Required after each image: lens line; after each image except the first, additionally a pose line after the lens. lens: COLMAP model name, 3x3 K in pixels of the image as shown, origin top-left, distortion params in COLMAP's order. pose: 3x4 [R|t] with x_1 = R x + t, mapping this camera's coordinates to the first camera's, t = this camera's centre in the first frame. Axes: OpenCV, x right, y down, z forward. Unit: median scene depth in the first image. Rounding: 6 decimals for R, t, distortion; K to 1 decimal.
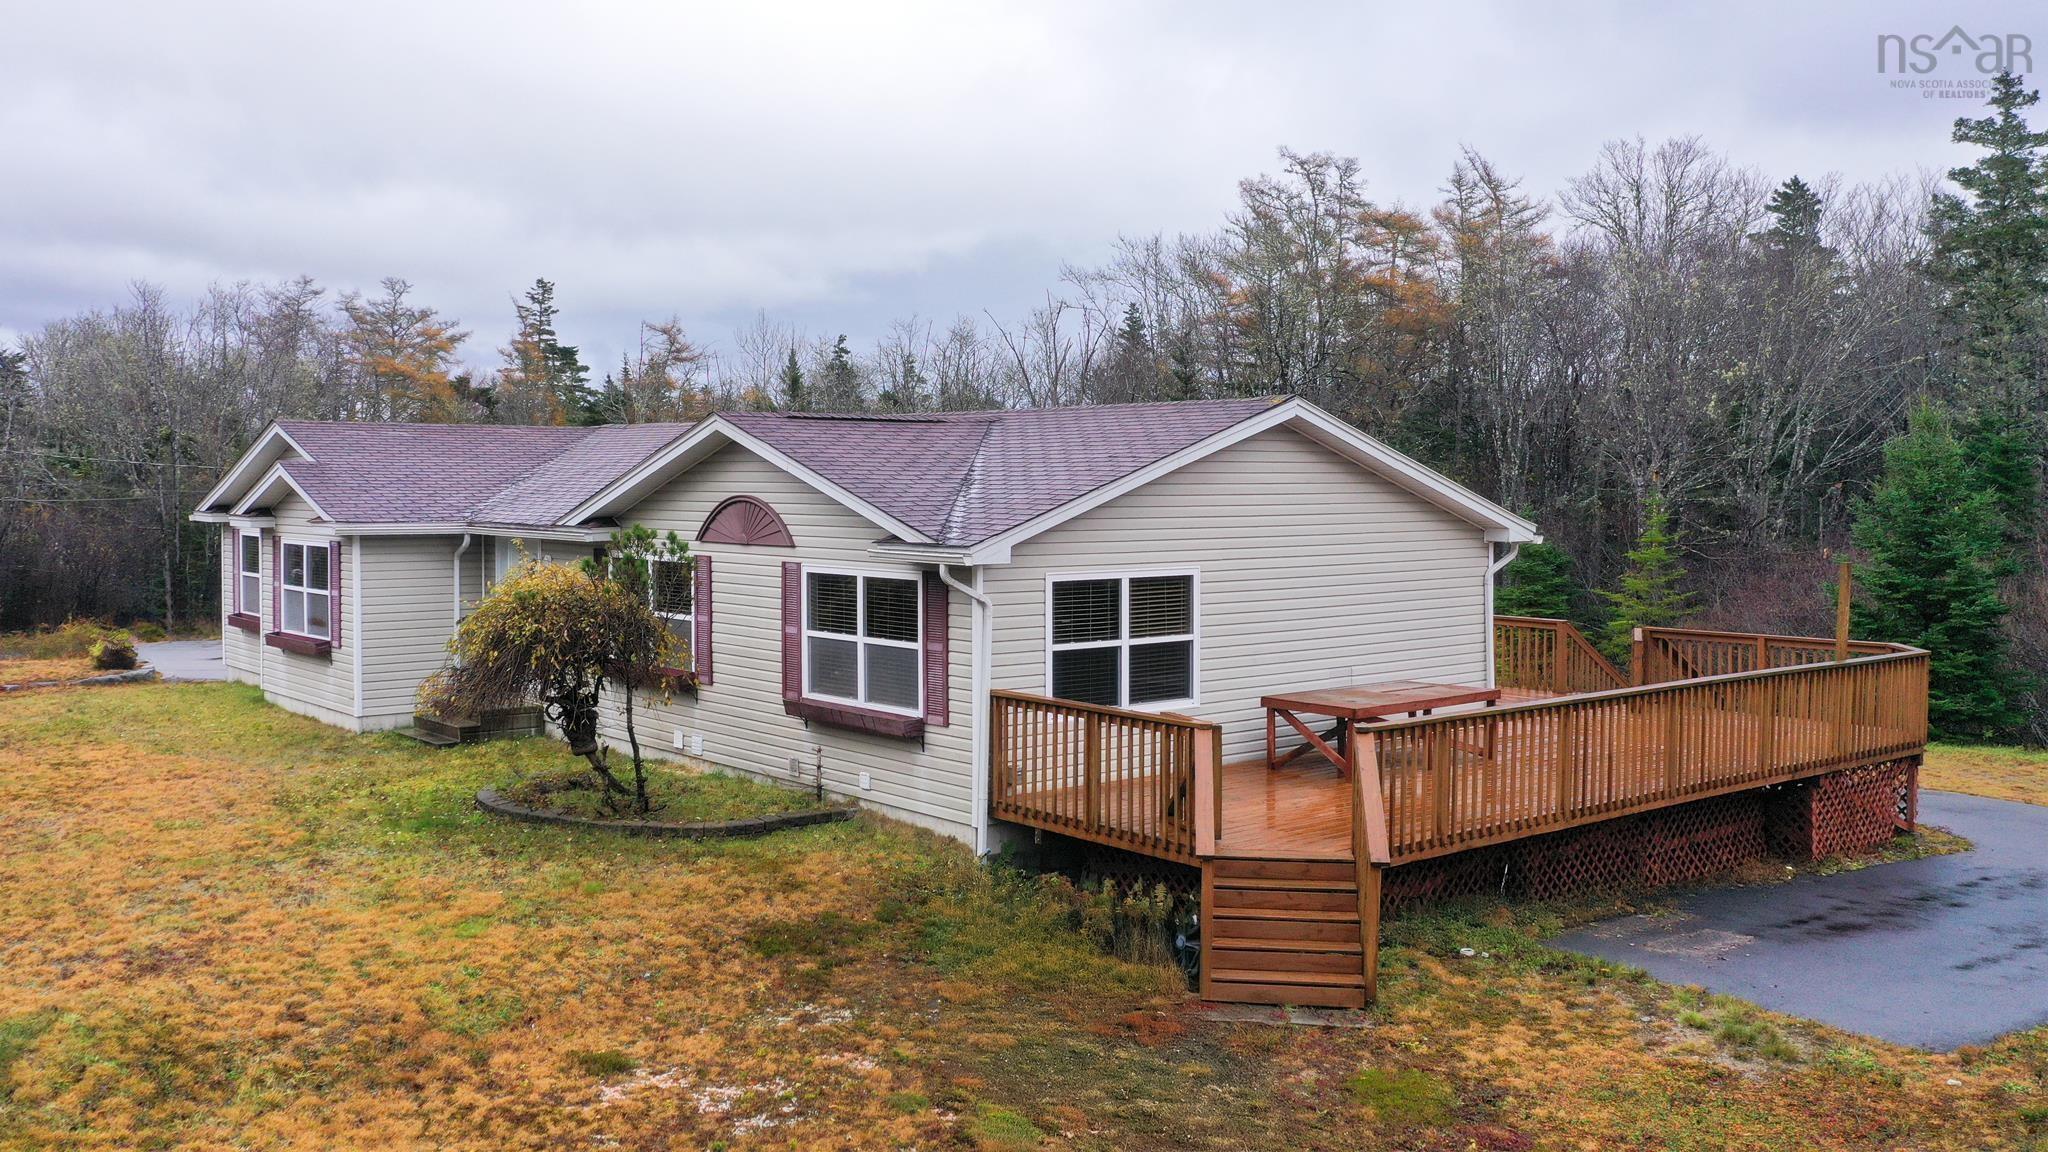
lens RADIAL K [[1730.0, 0, 956.3], [0, 1730.0, 571.4], [0, 0, 1]] dist [0.001488, 0.003624]
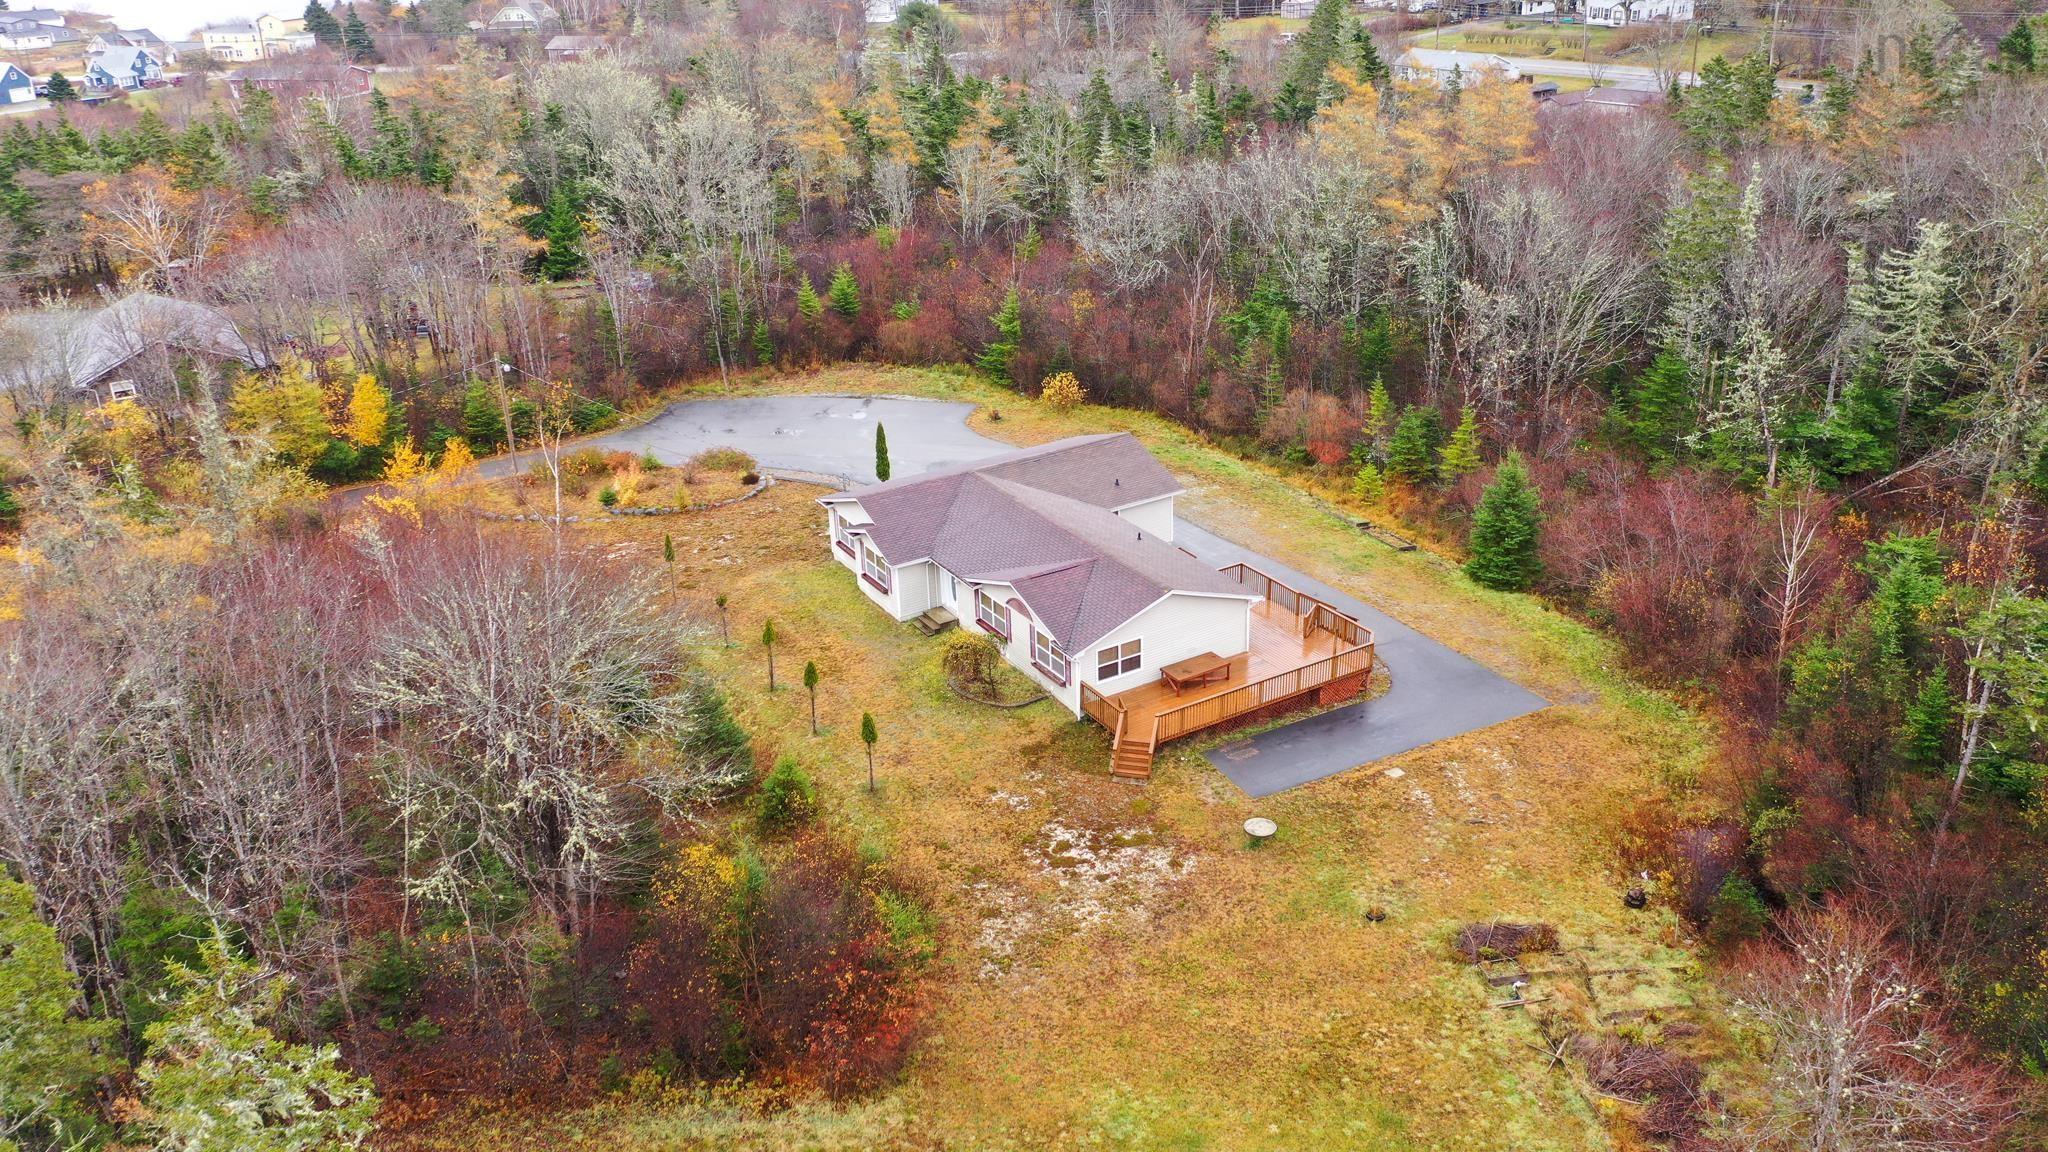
lens RADIAL K [[1558.7, 0, 1024.0], [0, 1558.7, 576.0], [0, 0, 1]] dist [0.000774, -0.001308]
pose [[0.990348, 0.023542, -0.136586, 0.360803], [0.029772, 0.926332, 0.375531, -1.449350], [0.135365, -0.375973, 0.916690, -2.125865]]
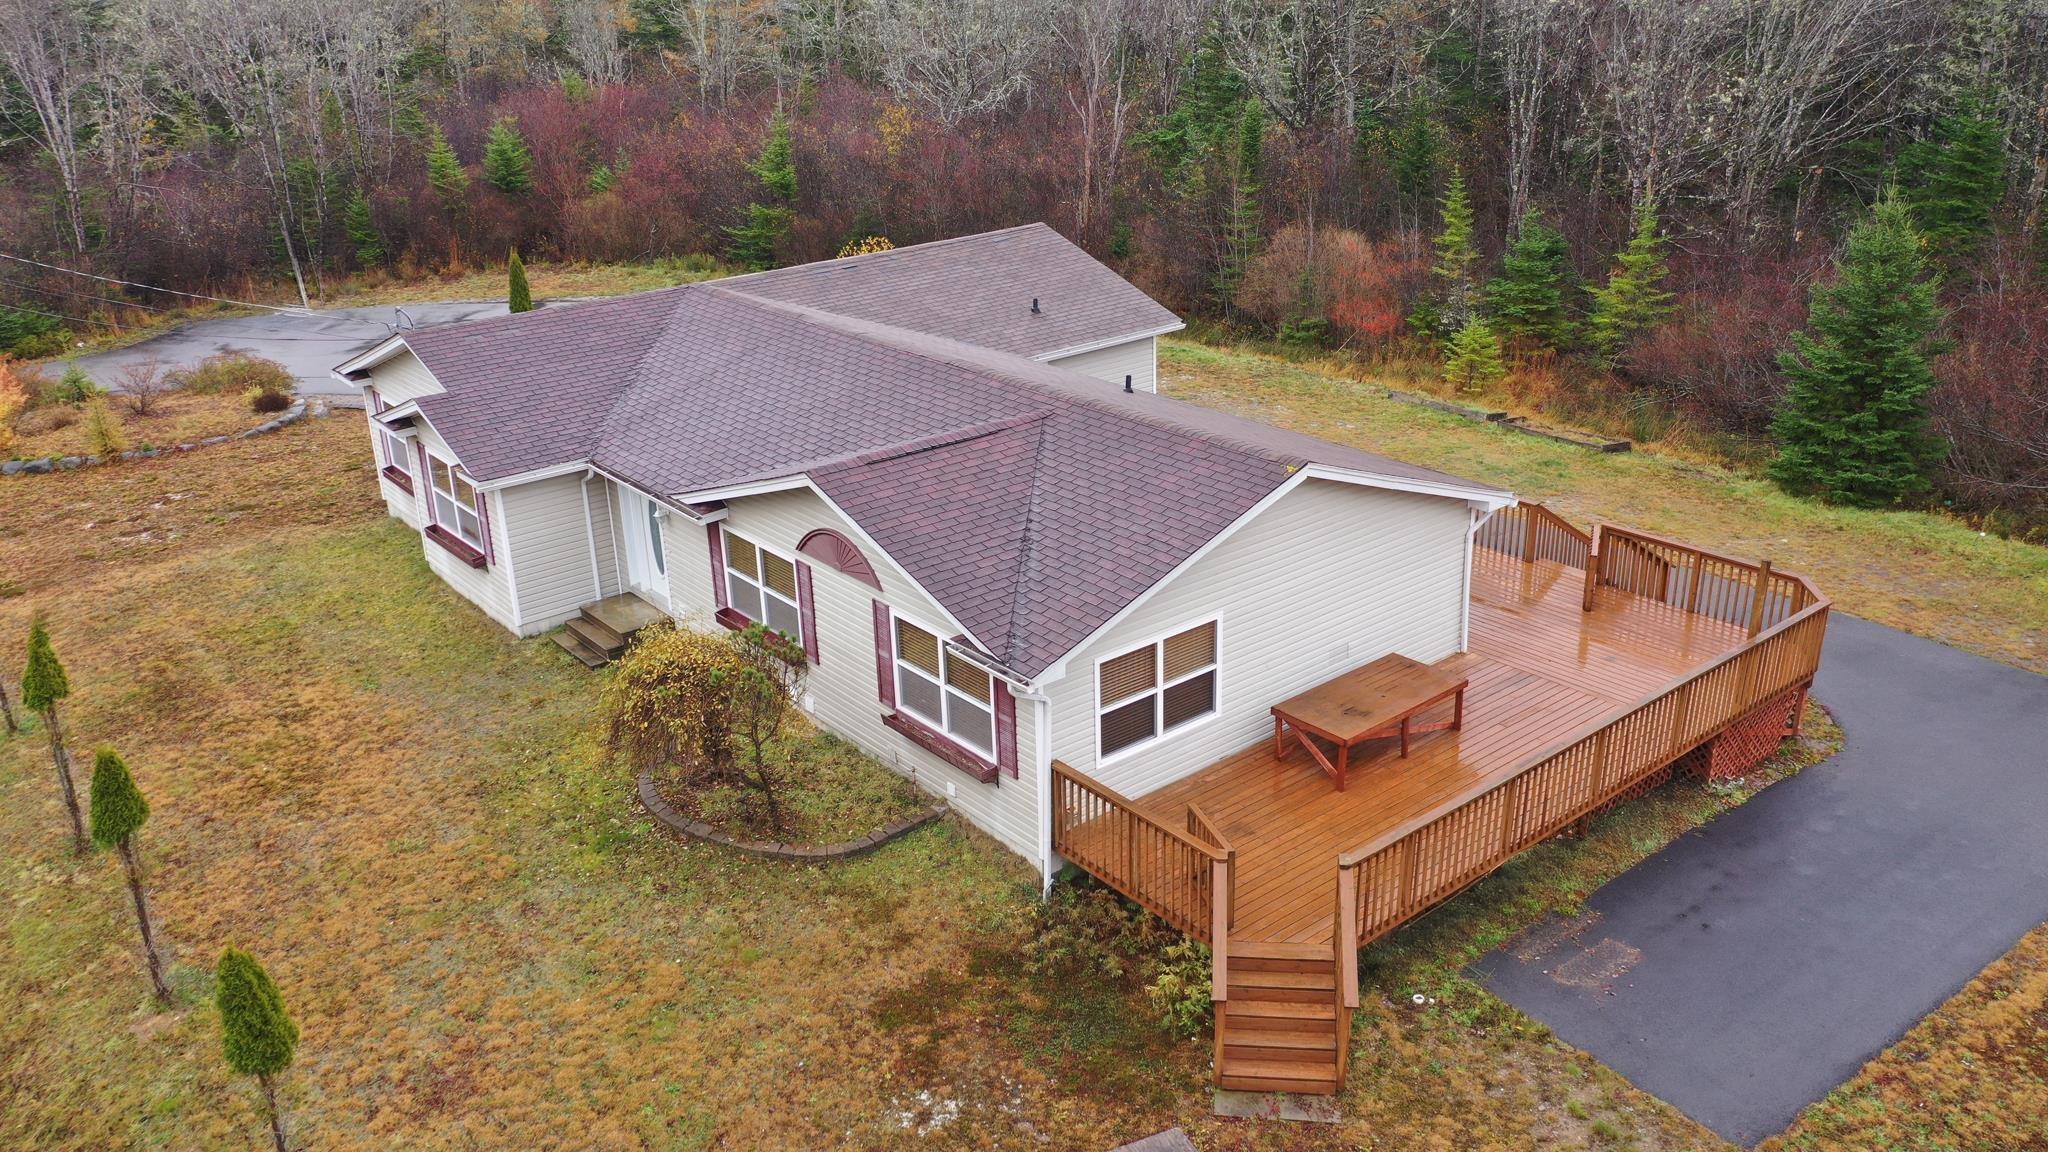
lens RADIAL K [[1558.7, 0, 1024.0], [0, 1558.7, 576.0], [0, 0, 1]] dist [0.000774, -0.001308]
pose [[0.999488, -0.031963, 0.001114, 0.003106], [0.029759, 0.942203, 0.333718, -0.416294], [-0.011717, -0.333514, 0.942672, -0.007546]]
